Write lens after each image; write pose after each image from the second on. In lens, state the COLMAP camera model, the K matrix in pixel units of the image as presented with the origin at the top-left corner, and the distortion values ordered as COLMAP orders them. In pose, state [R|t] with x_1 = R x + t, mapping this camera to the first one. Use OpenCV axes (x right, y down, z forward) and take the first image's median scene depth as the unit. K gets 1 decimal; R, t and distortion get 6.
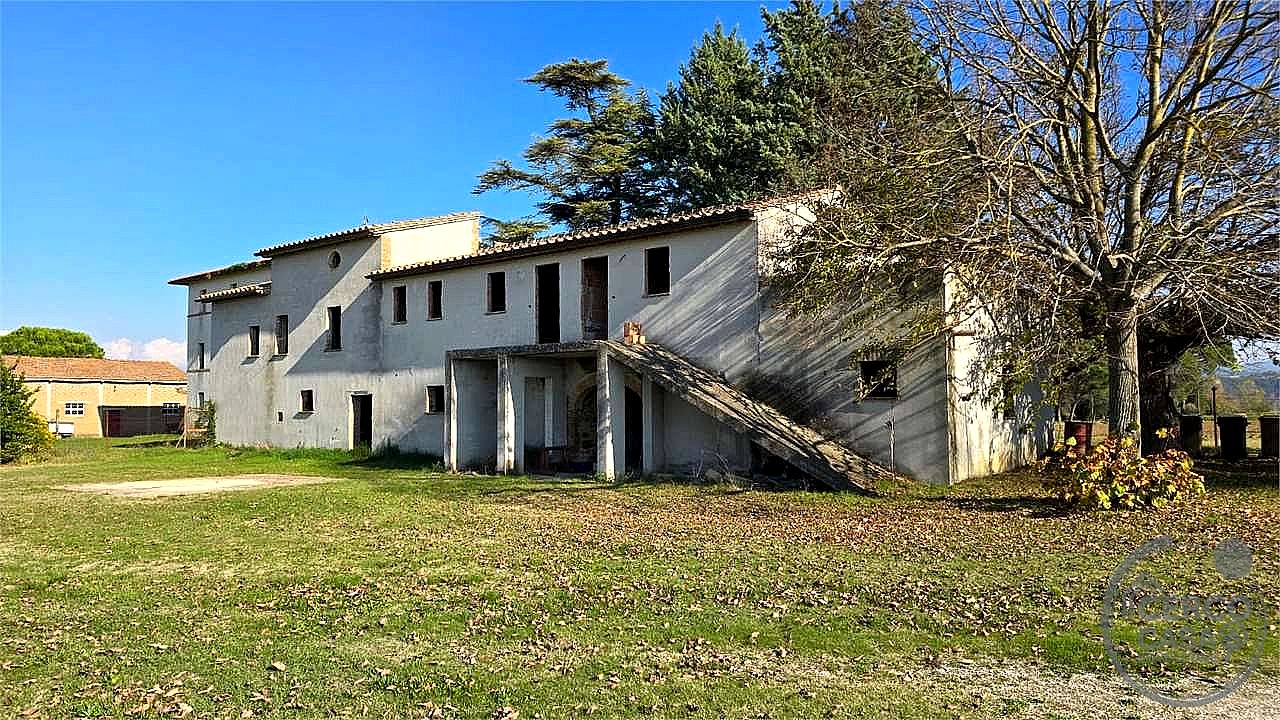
lens RADIAL K [[863.3, 0, 660.5], [0, 863.3, 357.1], [0, 0, 1]] dist [0.012176, -0.022796]
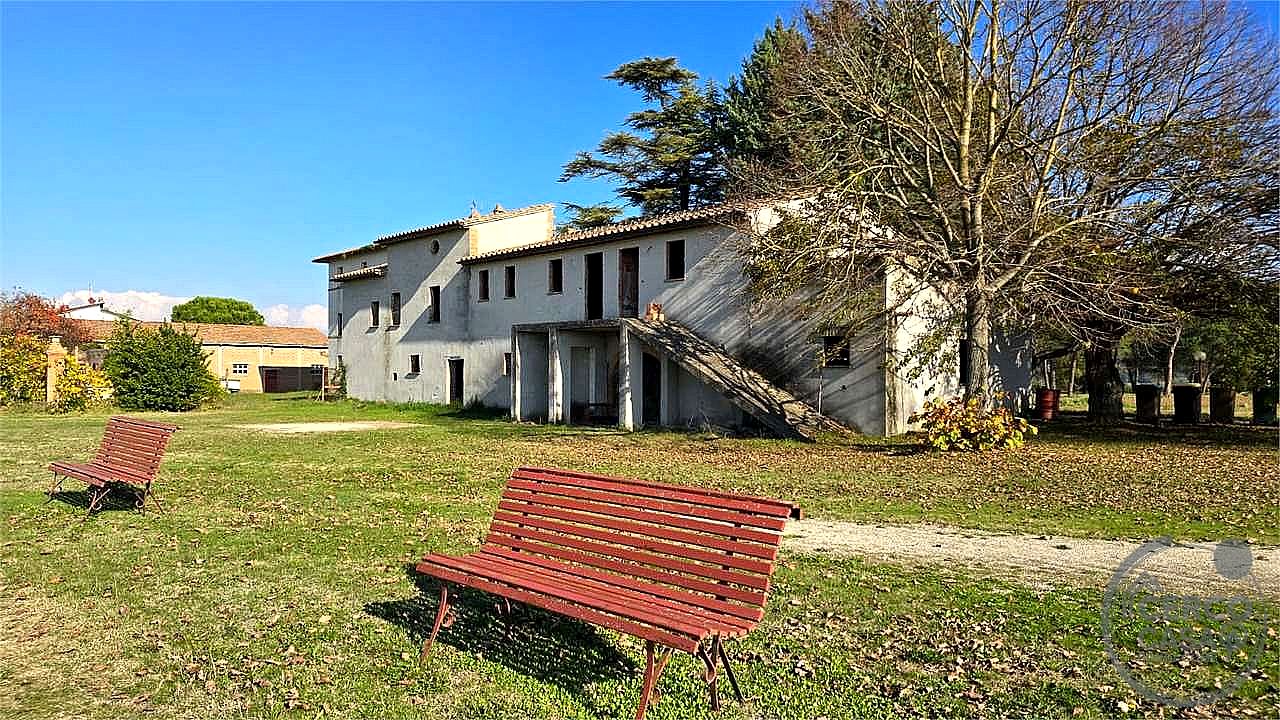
lens RADIAL K [[863.3, 0, 646.1], [0, 863.3, 369.3], [0, 0, 1]] dist [0.012176, -0.022796]
pose [[0.987519, 0.010818, -0.157126, 0.114212], [-0.002323, 0.998530, 0.054147, -0.009324], [0.157481, -0.053106, 0.986093, -0.162770]]
